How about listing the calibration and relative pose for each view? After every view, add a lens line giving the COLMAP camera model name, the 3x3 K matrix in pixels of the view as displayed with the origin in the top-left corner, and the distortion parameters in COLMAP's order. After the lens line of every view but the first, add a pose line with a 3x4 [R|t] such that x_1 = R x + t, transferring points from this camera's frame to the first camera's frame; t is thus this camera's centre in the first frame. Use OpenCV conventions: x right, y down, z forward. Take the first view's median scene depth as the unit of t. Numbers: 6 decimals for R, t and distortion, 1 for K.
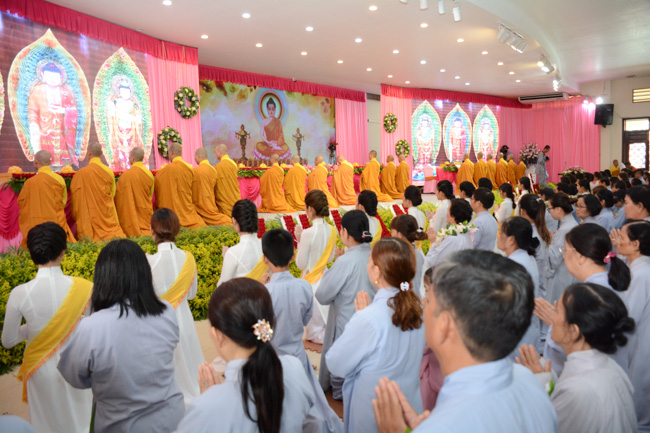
lens RADIAL K [[499.8, 0, 323.1], [0, 499.8, 220.2], [0, 0, 1]] dist [-0.144996, 0.078082]
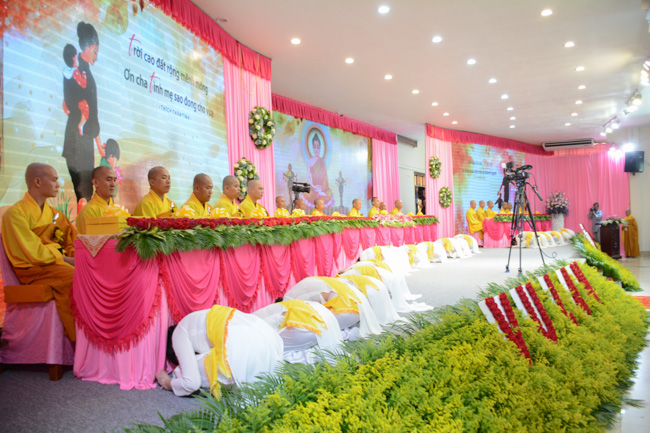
lens RADIAL K [[499.8, 0, 319.3], [0, 499.8, 215.7], [0, 0, 1]] dist [-0.144996, 0.078082]
pose [[0.990916, 0.004654, 0.134402, -0.209470], [0.010502, 0.993671, -0.111838, -0.016193], [-0.134072, 0.112234, 0.984595, 0.188462]]
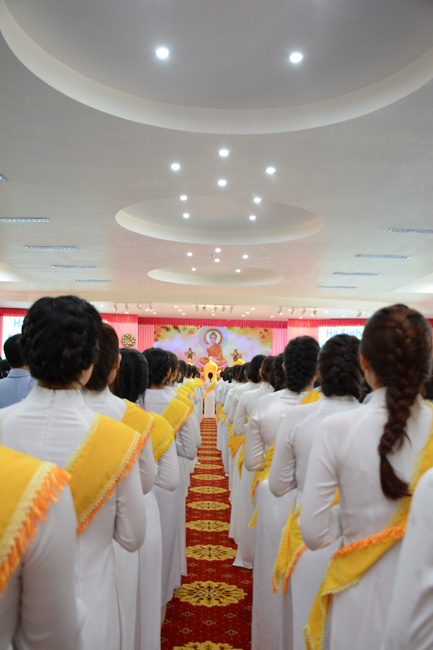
lens RADIAL K [[654.9, 0, 214.0], [0, 654.9, 323.8], [0, 0, 1]] dist [-0.029270, 0.000000]
pose [[0.660192, -0.013312, -0.750979, 1.569263], [-0.115613, 0.986126, -0.119117, -0.005955], [0.742145, 0.165463, 0.649494, -0.460702]]
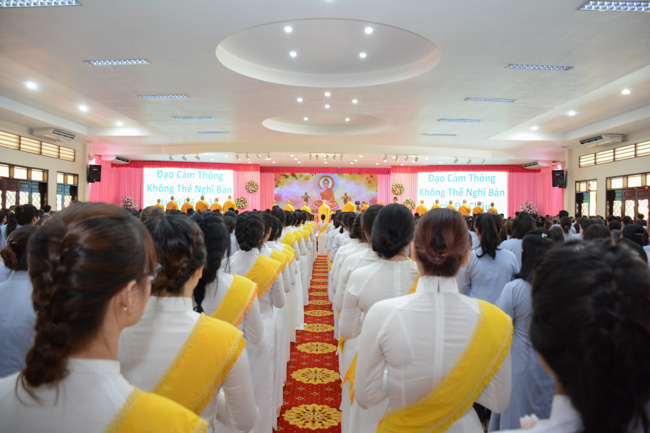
lens RADIAL K [[499.8, 0, 321.2], [0, 499.8, 213.5], [0, 0, 1]] dist [-0.144996, 0.078082]
pose [[0.649648, 0.037797, -0.759295, 1.372381], [-0.103244, 0.993897, -0.038860, -0.029064], [0.753192, 0.103638, 0.649586, -0.281047]]
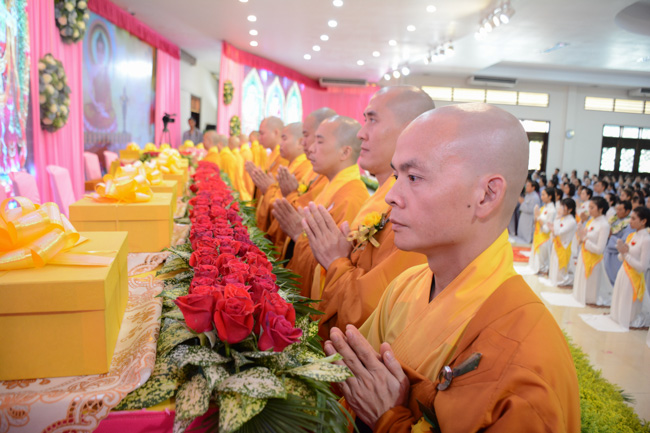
lens RADIAL K [[499.8, 0, 322.5], [0, 499.8, 212.6], [0, 0, 1]] dist [-0.144996, 0.078082]
pose [[0.764400, -0.026804, 0.644185, -0.280450], [0.000819, 0.999175, 0.040603, -0.046747], [-0.644742, -0.030509, 0.763791, 0.356311]]
